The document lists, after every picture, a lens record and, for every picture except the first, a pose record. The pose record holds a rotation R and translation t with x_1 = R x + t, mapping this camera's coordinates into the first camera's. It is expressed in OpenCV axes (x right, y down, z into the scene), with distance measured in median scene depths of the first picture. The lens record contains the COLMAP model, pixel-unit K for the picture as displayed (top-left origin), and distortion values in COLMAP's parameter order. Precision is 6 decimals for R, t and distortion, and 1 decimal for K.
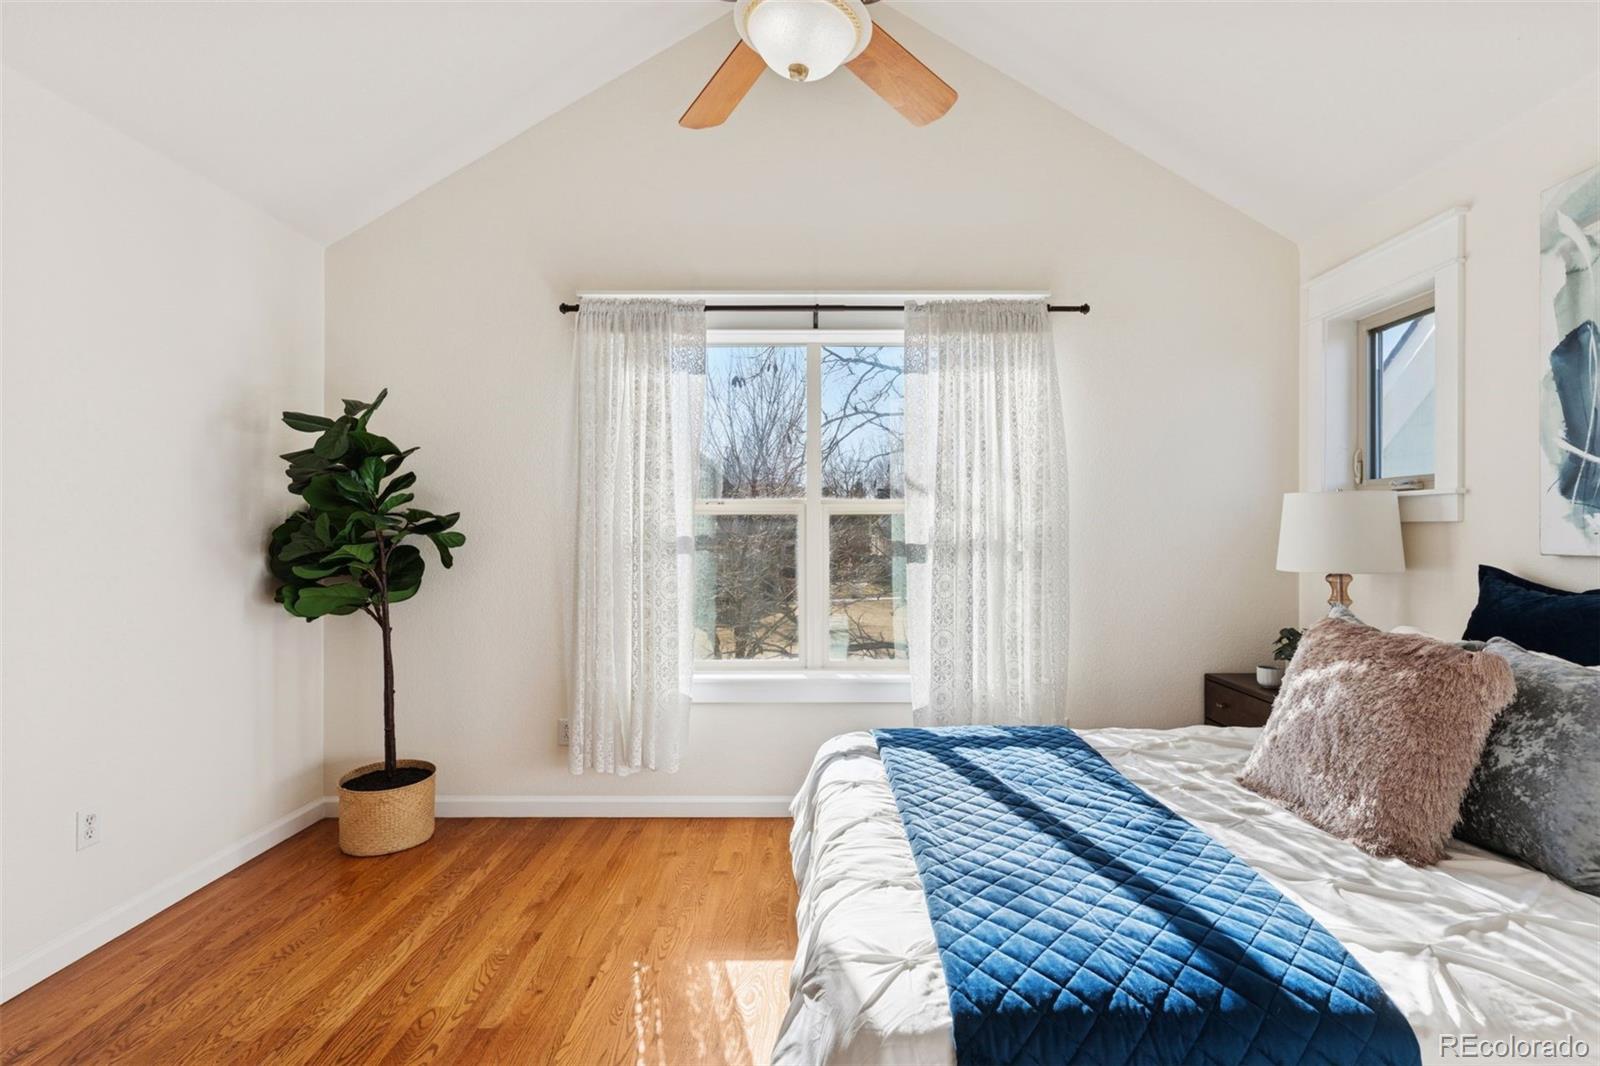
lens RADIAL K [[759.7, 0, 801.5], [0, 759.7, 536.7], [0, 0, 1]] dist [0.001610, 0.000719]
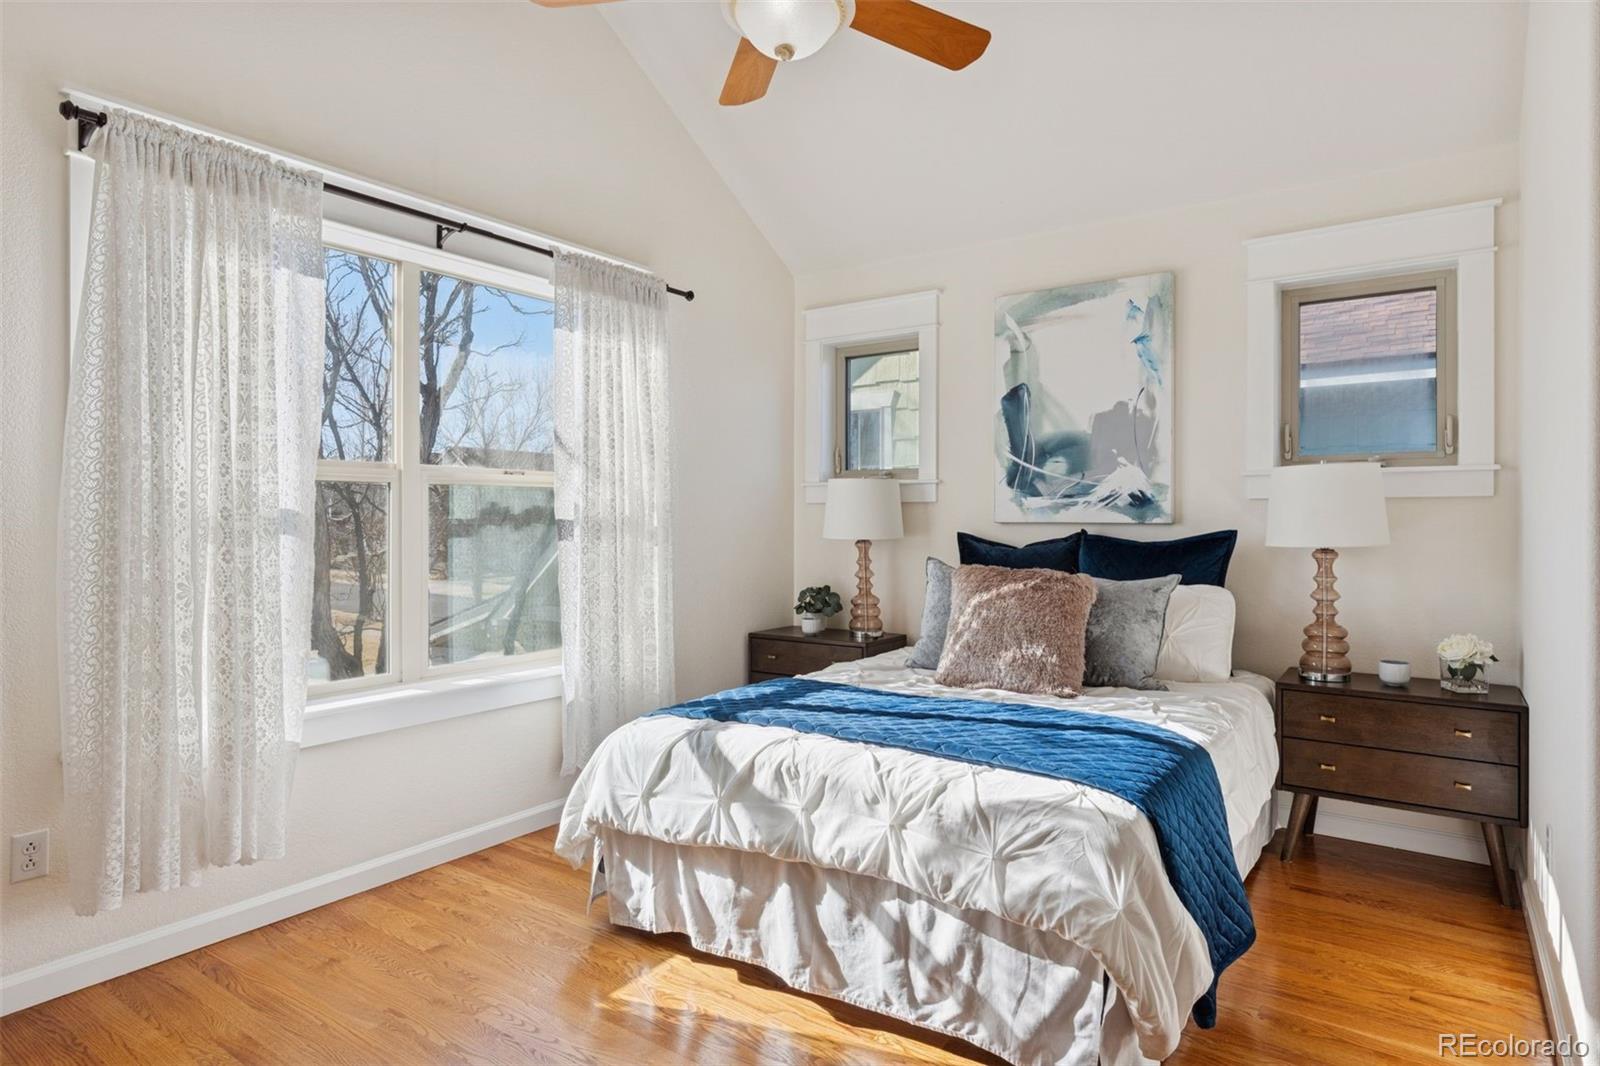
lens RADIAL K [[898.1, 0, 795.4], [0, 898.1, 525.1], [0, 0, 1]] dist [0.002198, 0.000554]
pose [[0.582677, -0.004856, 0.812689, -0.557901], [0.005708, 0.999982, 0.001883, 0.015639], [-0.812684, 0.003541, 0.582694, 0.160344]]
